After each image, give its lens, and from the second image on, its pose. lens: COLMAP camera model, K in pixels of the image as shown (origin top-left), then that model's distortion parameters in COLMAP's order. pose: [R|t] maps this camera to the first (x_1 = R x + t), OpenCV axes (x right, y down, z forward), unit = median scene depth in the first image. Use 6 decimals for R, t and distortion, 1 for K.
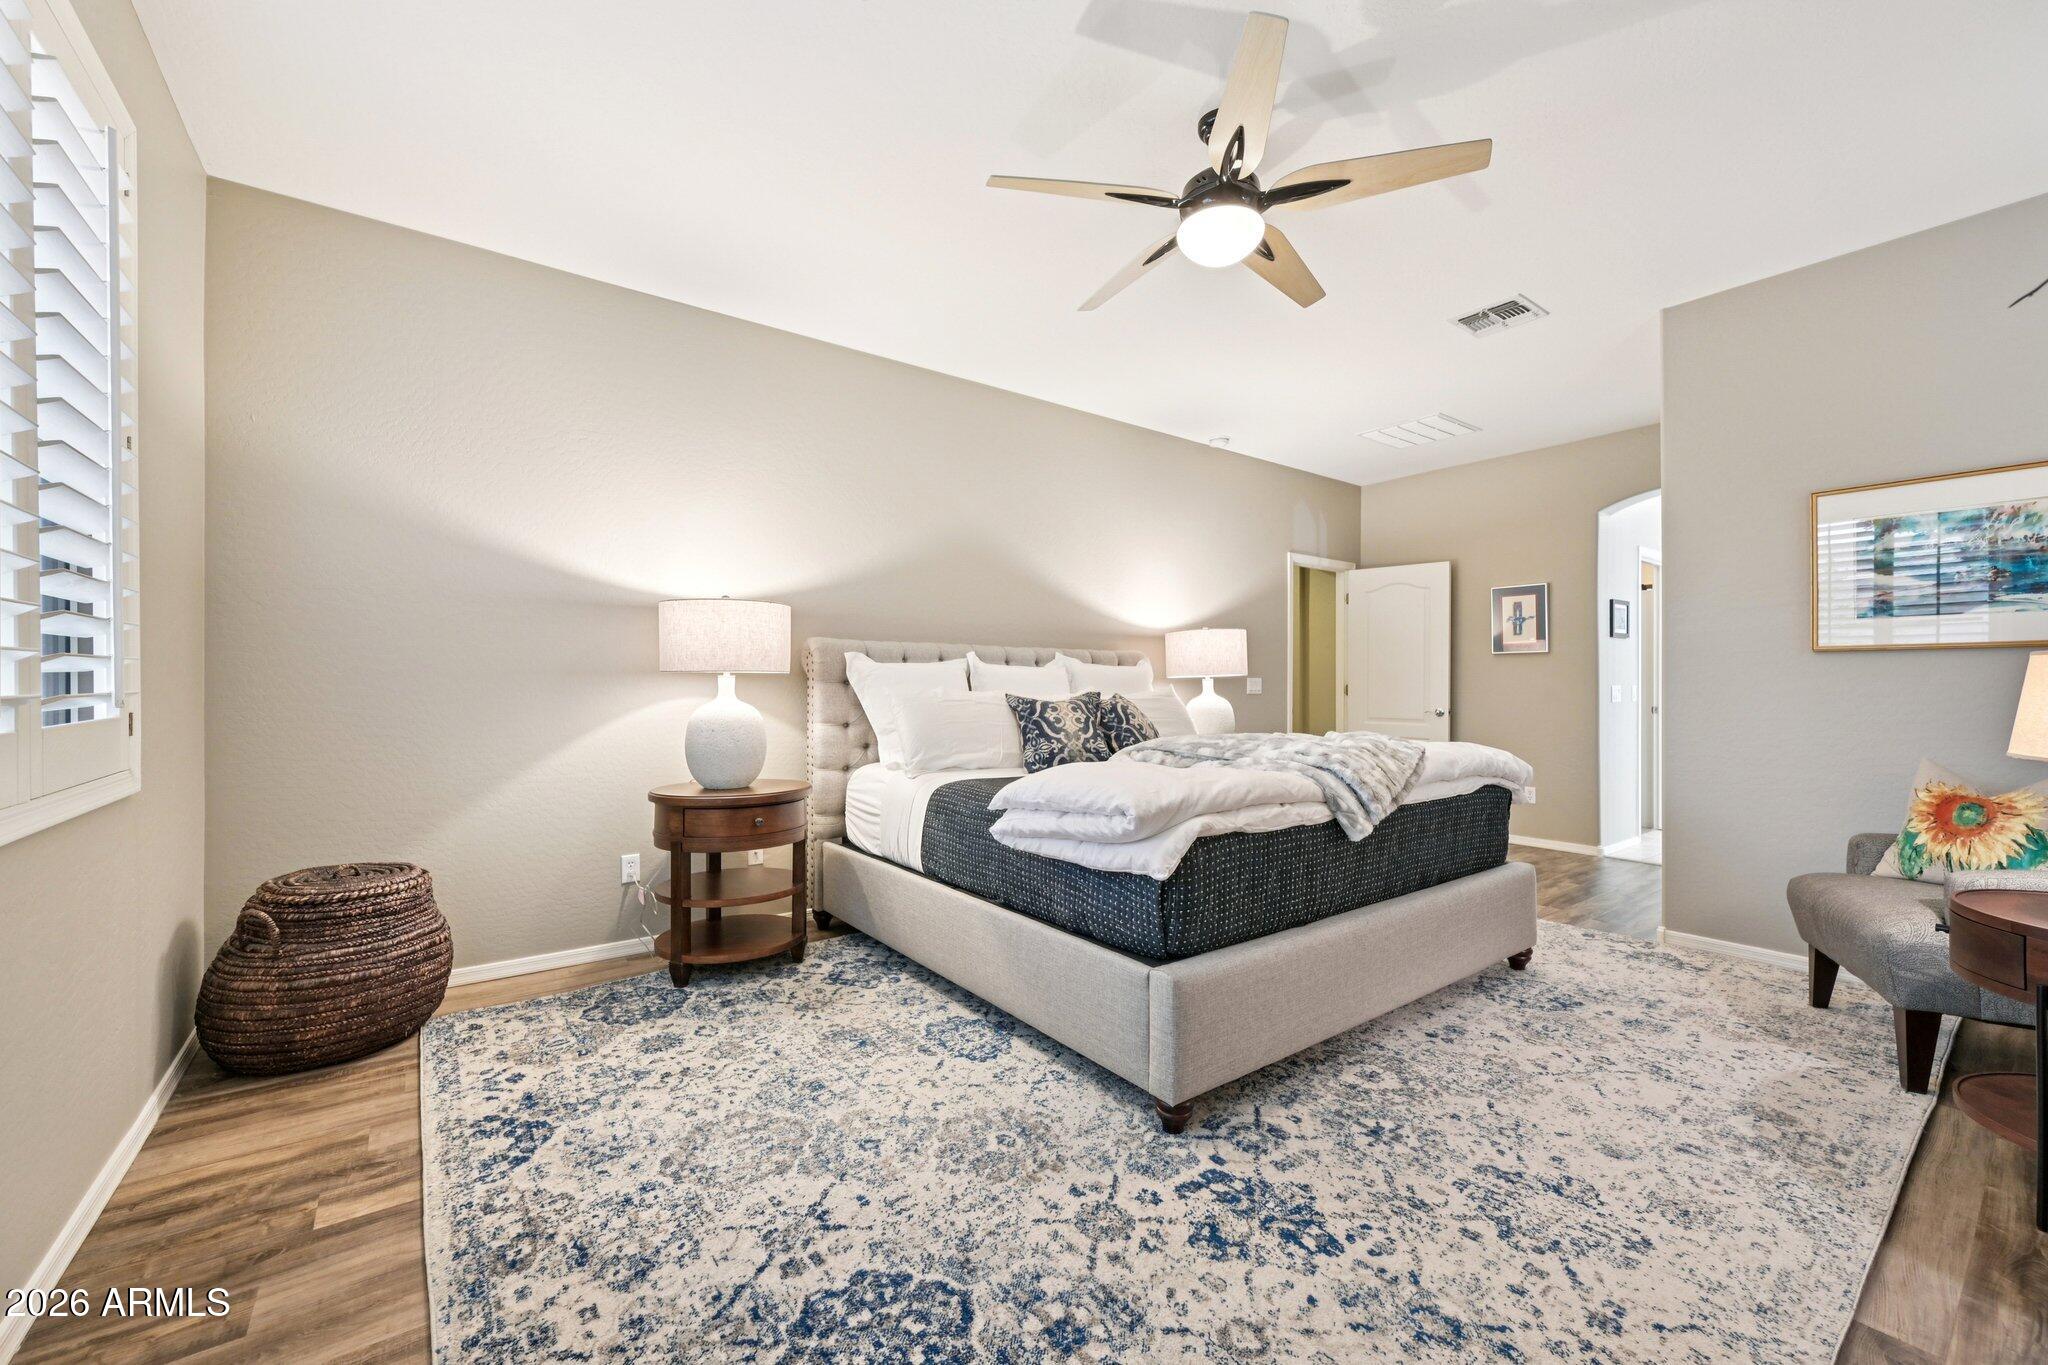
lens RADIAL K [[812.5, 0, 1020.6], [0, 812.5, 683.3], [0, 0, 1]] dist [0.000040, -0.000179]
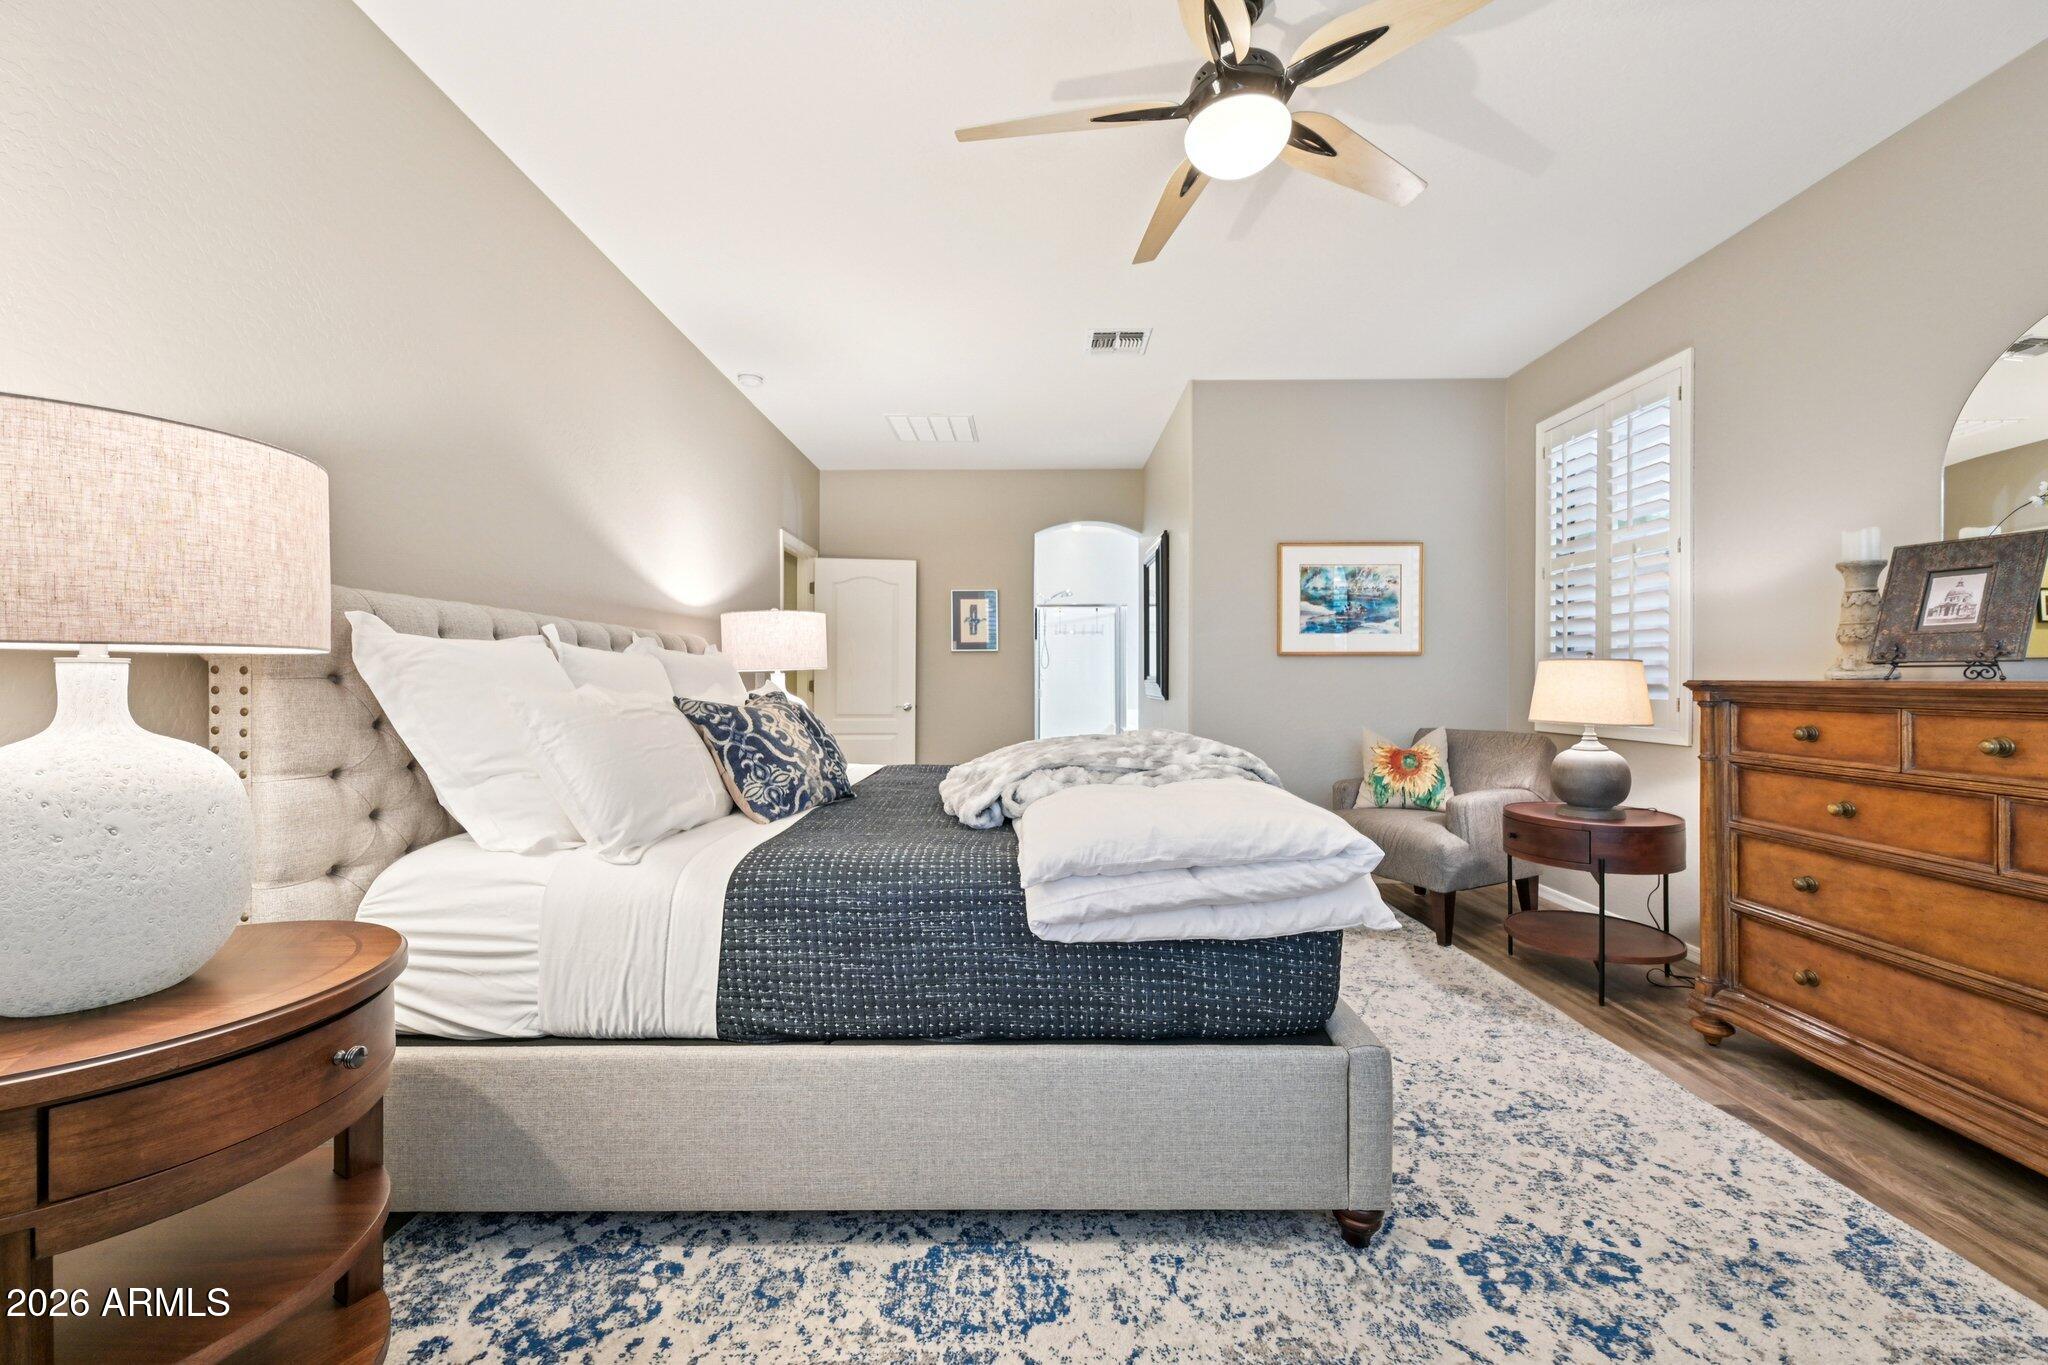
lens RADIAL K [[812.5, 0, 1024.0], [0, 812.5, 681.8], [0, 0, 1]] dist [0.000040, -0.000179]
pose [[0.594567, -0.004753, 0.804032, -0.456632], [0.001873, 0.999988, 0.004526, -0.000585], [-0.804044, -0.001185, 0.594569, 0.561988]]
